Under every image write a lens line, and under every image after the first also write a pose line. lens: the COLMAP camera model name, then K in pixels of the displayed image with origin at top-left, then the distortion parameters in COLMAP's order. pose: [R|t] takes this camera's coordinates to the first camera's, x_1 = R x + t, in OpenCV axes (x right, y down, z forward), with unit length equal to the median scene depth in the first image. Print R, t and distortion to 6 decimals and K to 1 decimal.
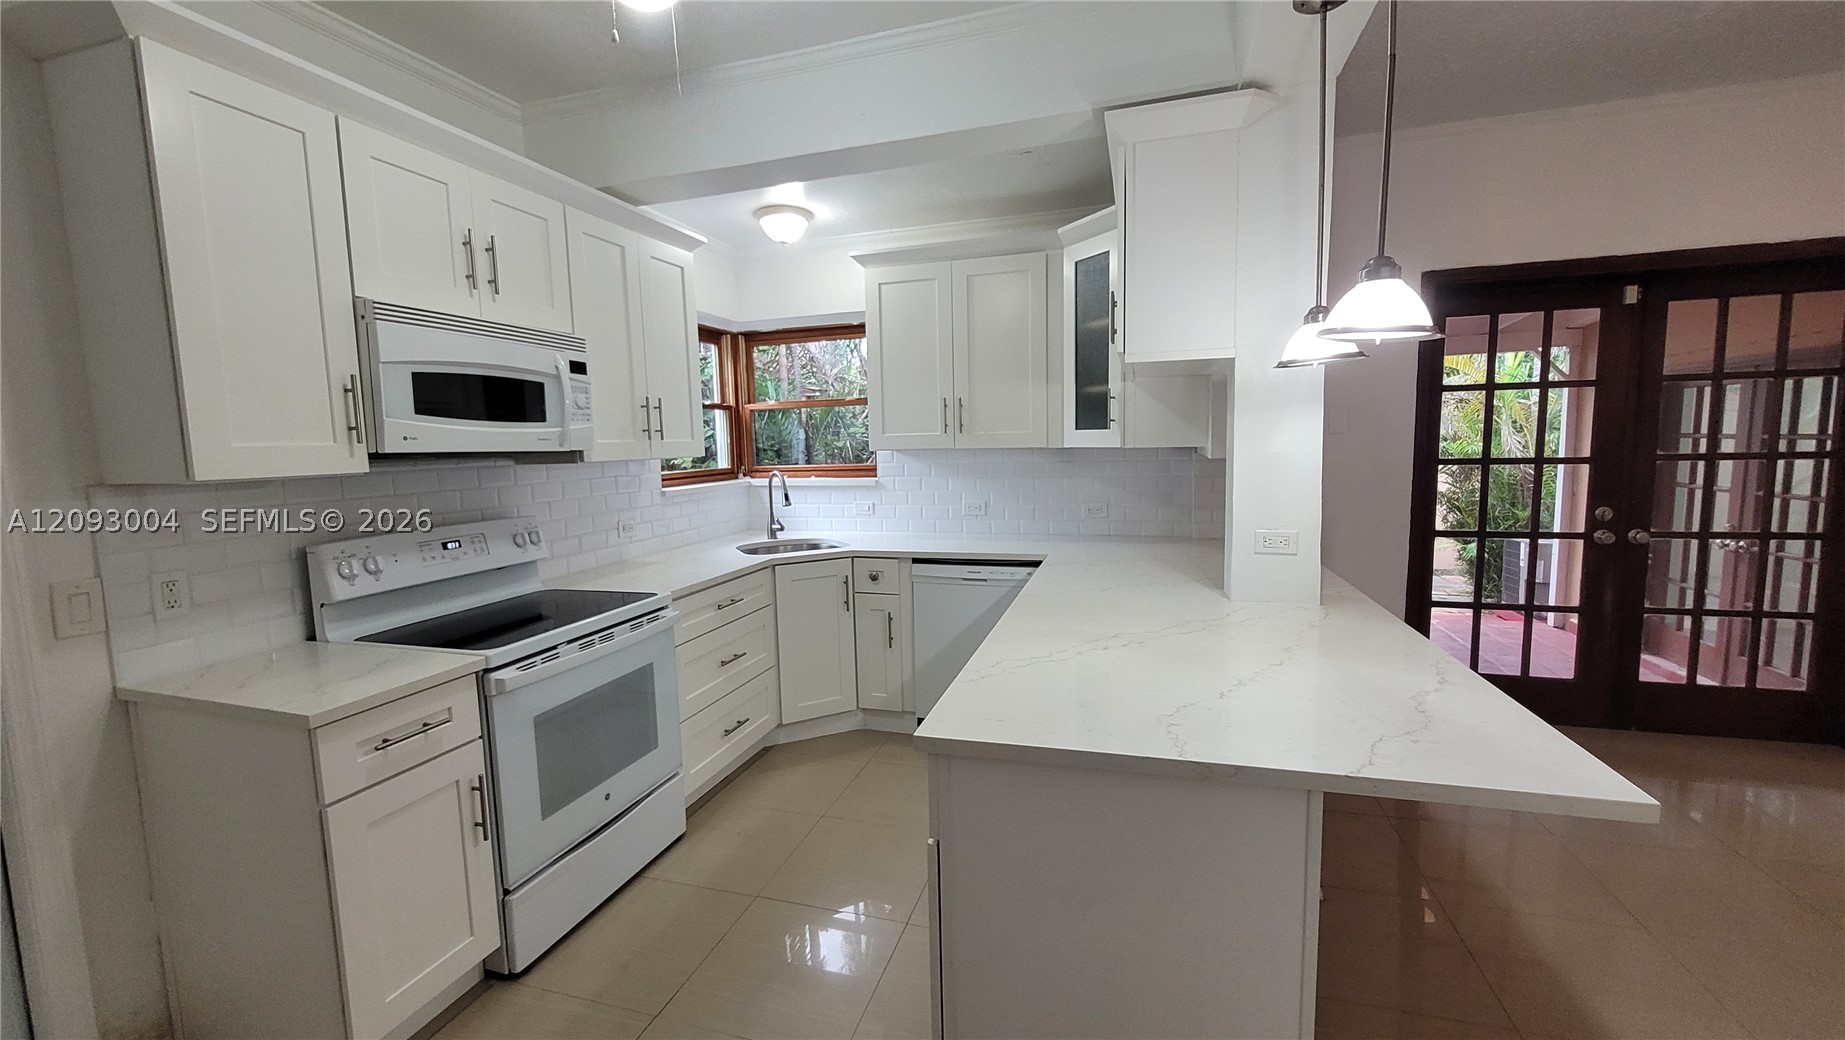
lens RADIAL K [[731.3, 0, 920.2], [0, 731.3, 516.8], [0, 0, 1]] dist [0.002447, -0.001124]
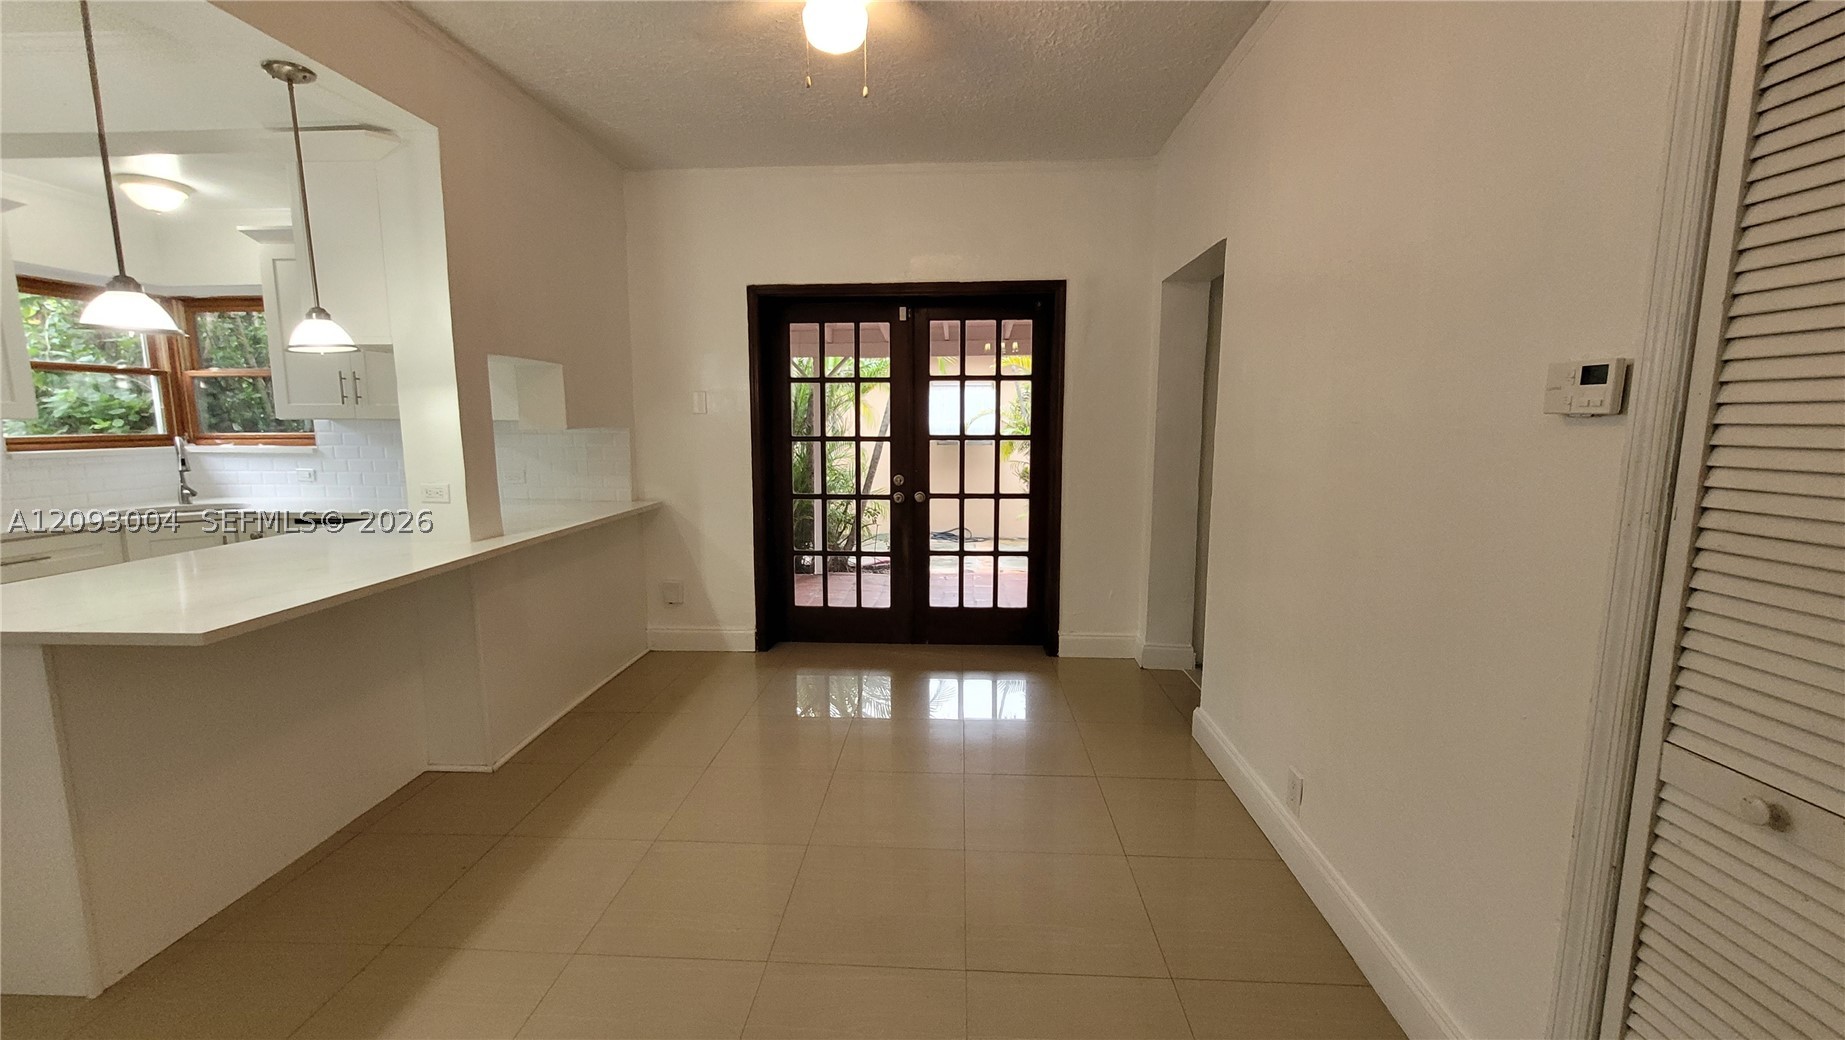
lens RADIAL K [[731.3, 0, 913.8], [0, 731.3, 515.4], [0, 0, 1]] dist [0.002447, -0.001124]
pose [[0.969840, -0.006707, 0.243652, 0.678408], [0.001535, 0.999770, 0.021412, 0.032617], [-0.243740, -0.020392, 0.969626, -0.295327]]
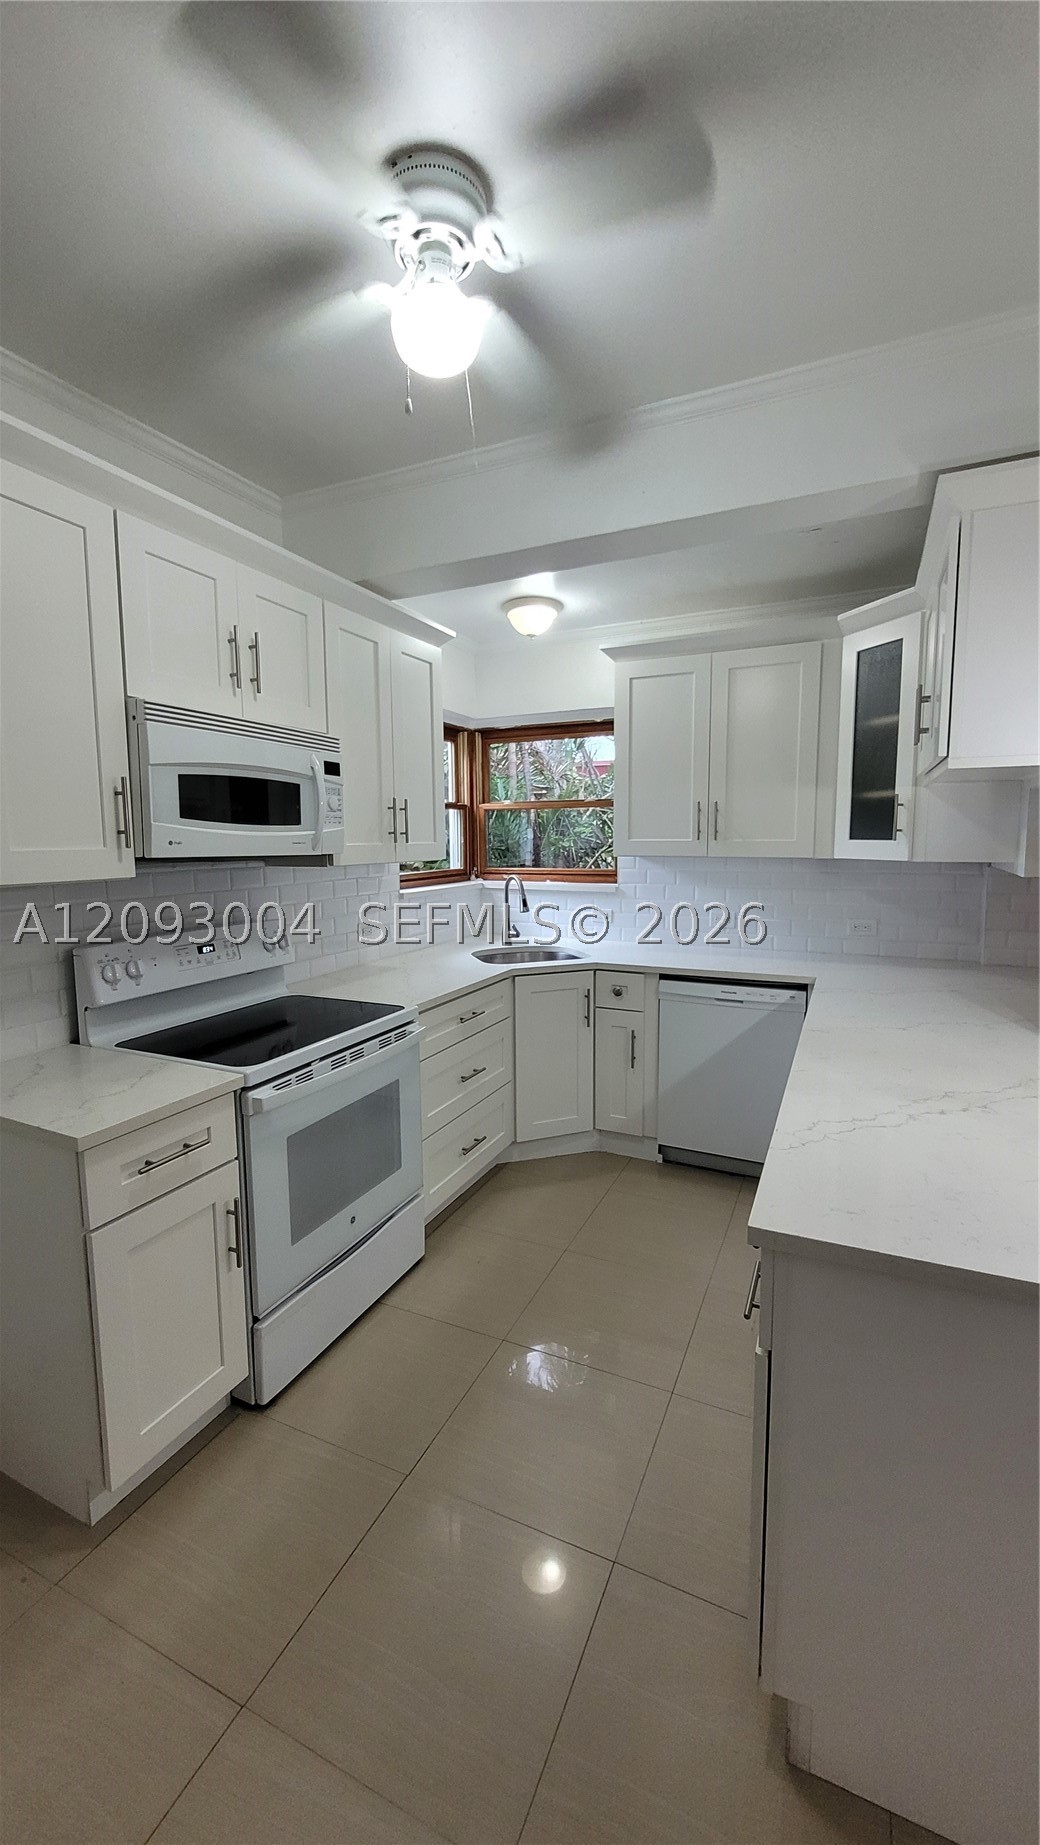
lens RADIAL K [[731.3, 0, 528.3], [0, 731.3, 916.8], [0, 0, 1]] dist [0.002447, -0.001124]
pose [[0.991400, 0.032746, -0.126704, -0.068016], [-0.031854, 0.999451, 0.009060, -0.020888], [0.126931, -0.004946, 0.991899, 0.062578]]
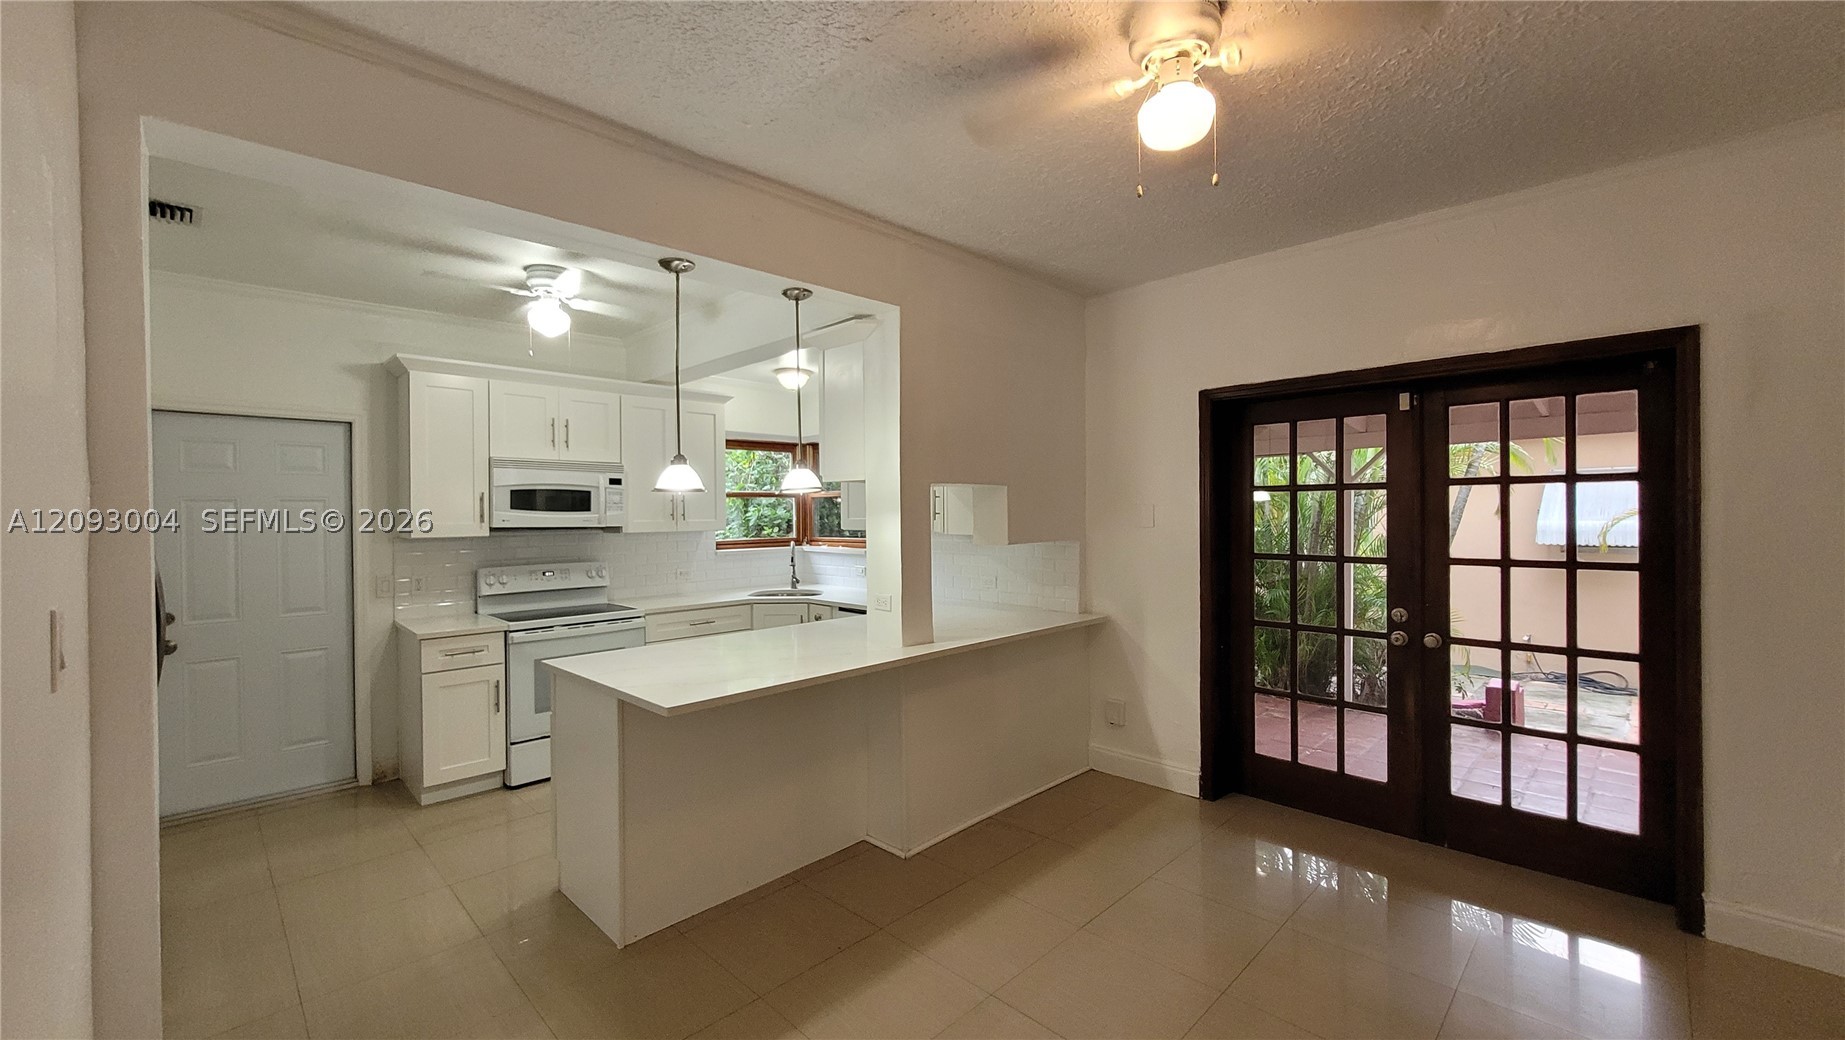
lens RADIAL K [[731.3, 0, 915.1], [0, 731.3, 516.1], [0, 0, 1]] dist [0.002447, -0.001124]
pose [[0.884987, 0.020775, -0.465151, 0.858734], [-0.063838, 0.994984, -0.077017, -0.020210], [0.461218, 0.097853, 0.881874, -0.213145]]
